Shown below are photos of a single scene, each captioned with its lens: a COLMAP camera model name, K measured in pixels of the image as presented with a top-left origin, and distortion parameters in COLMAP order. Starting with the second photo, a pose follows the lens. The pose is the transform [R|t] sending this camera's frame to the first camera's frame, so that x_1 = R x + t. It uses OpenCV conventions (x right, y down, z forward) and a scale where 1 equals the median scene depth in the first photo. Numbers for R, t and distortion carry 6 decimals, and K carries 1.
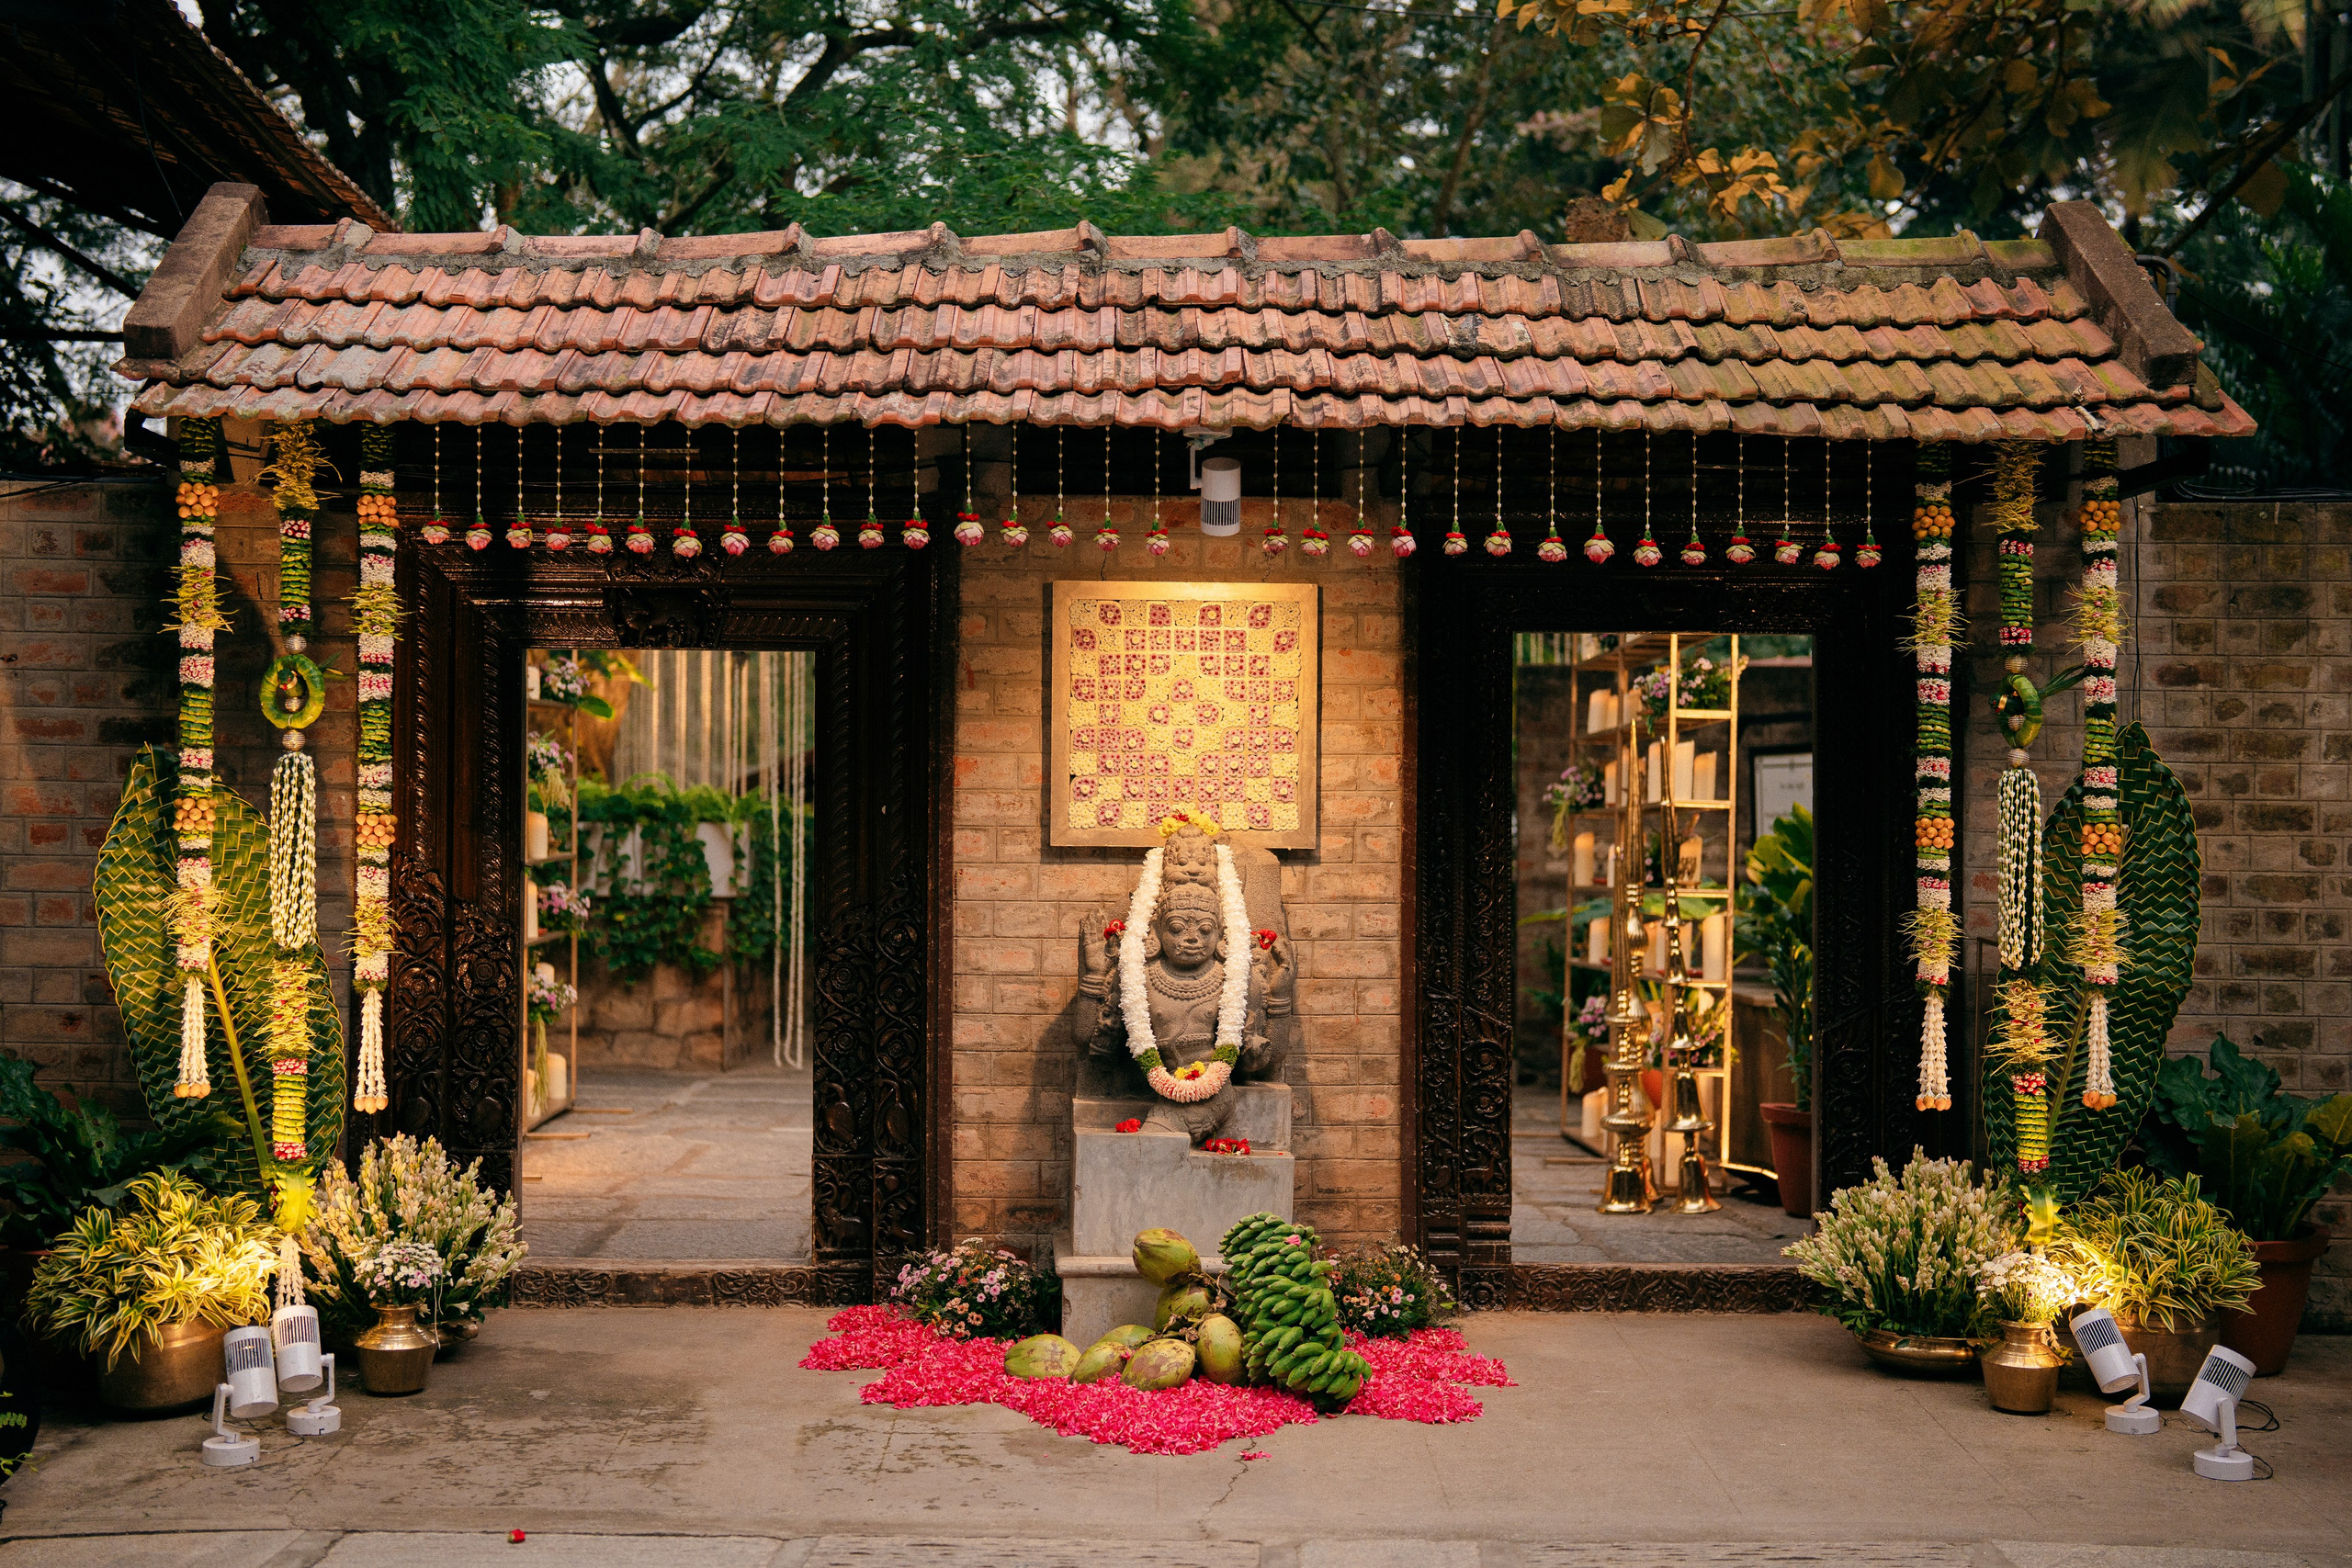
lens RADIAL K [[3186.0, 0, 1173.5], [0, 3186.0, 782.0], [0, 0, 1]] dist [0.080637, 0.000000]
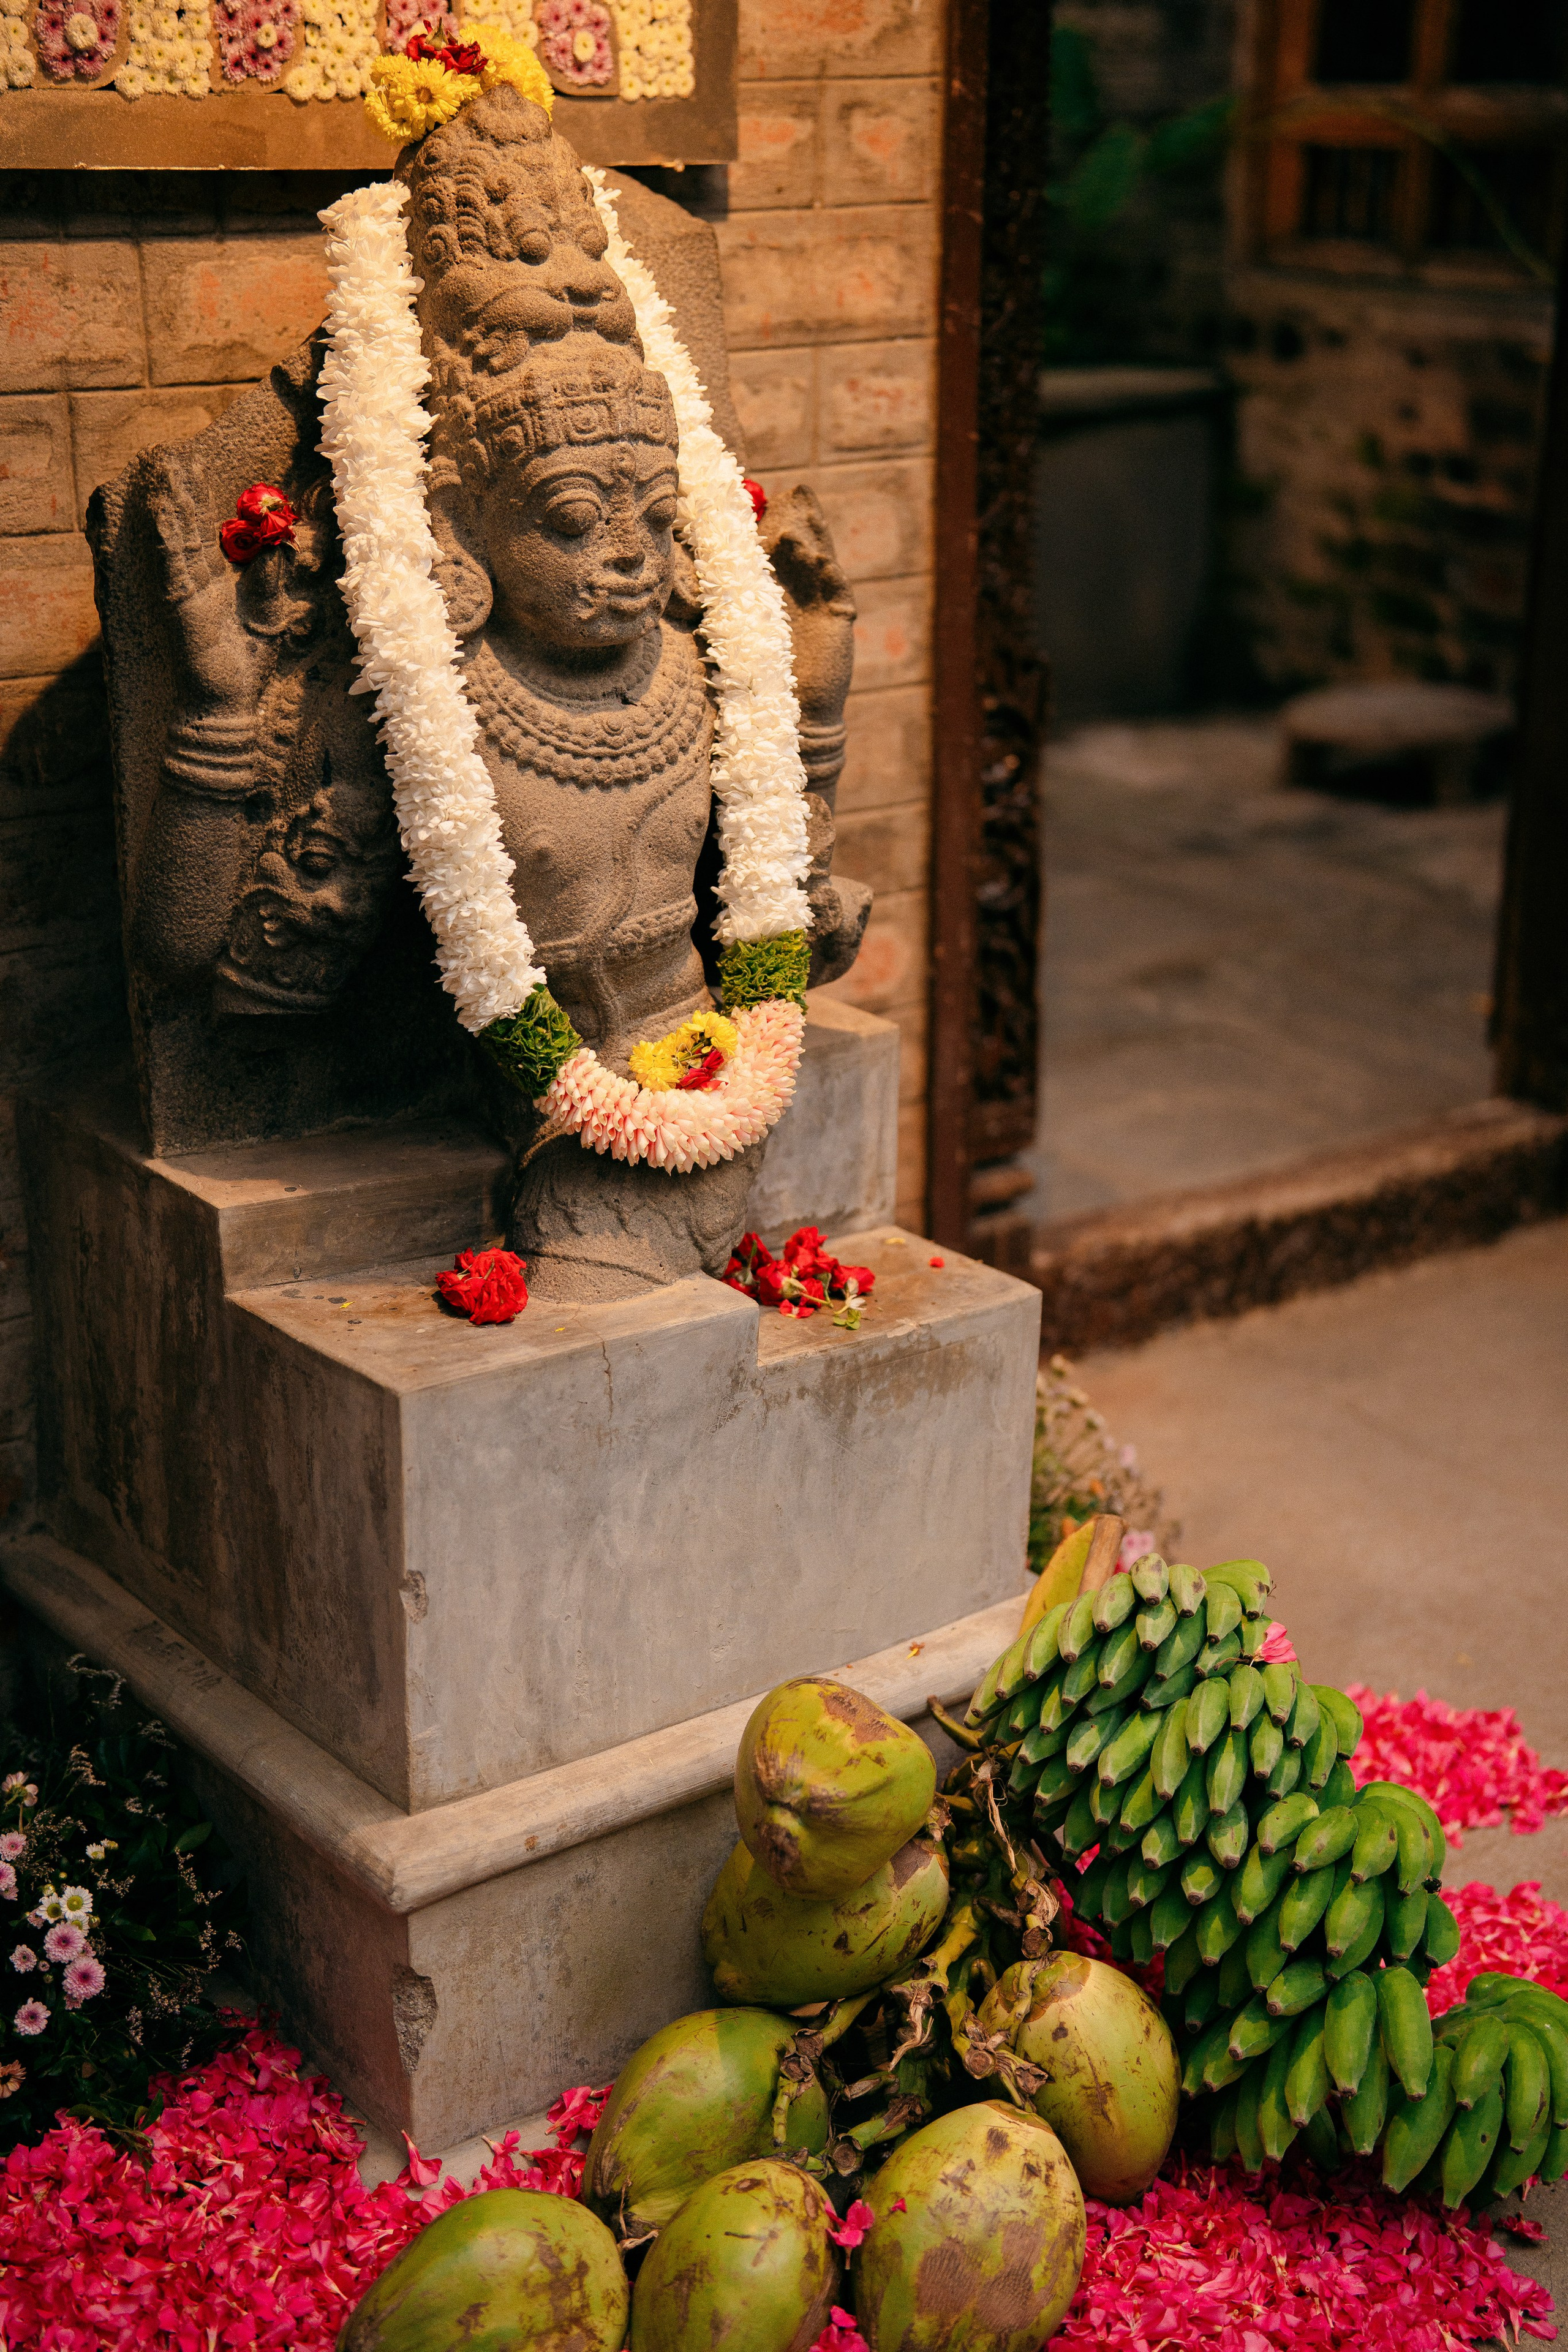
lens RADIAL K [[3186.4, 0, 788.1], [0, 3186.4, 1171.5], [0, 0, 1]] dist [0.080637, 0.000000]
pose [[0.818620, -0.193383, 0.540799, -0.136534], [-0.014806, 0.934190, 0.356468, 0.002176], [-0.574144, -0.299819, 0.761884, 0.772747]]
